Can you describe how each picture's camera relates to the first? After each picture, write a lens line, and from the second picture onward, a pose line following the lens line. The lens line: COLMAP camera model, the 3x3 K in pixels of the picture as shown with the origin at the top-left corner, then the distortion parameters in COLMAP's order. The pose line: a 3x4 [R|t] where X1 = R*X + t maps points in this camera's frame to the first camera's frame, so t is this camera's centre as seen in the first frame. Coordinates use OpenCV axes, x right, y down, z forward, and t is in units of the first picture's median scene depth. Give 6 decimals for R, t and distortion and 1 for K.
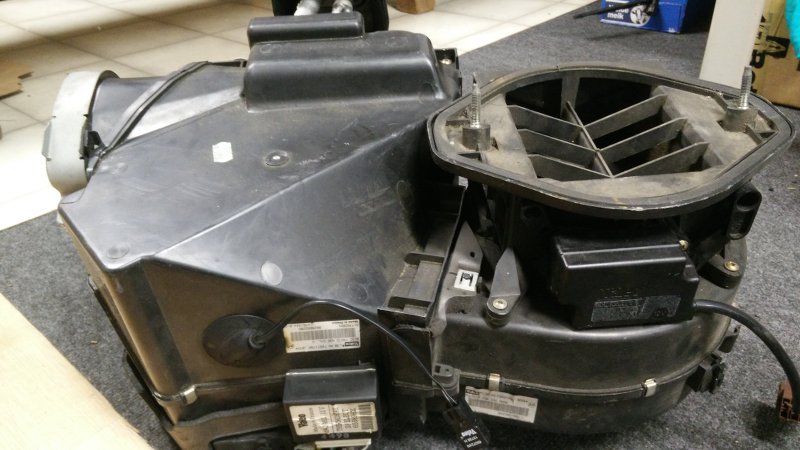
lens RADIAL K [[687.7, 0, 400.8], [0, 687.7, 224.8], [0, 0, 1]] dist [0.055548, -0.076783]
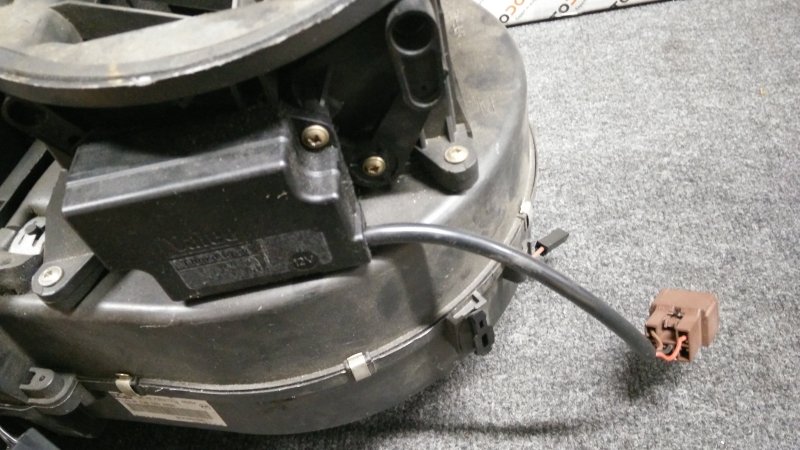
lens RADIAL K [[687.7, 0, 399.3], [0, 687.7, 225.3], [0, 0, 1]] dist [0.055548, -0.076783]
pose [[0.989327, -0.131001, -0.063805, 0.454595], [0.139732, 0.977096, 0.160493, 0.019735], [0.041319, -0.167696, 0.984973, 0.426000]]
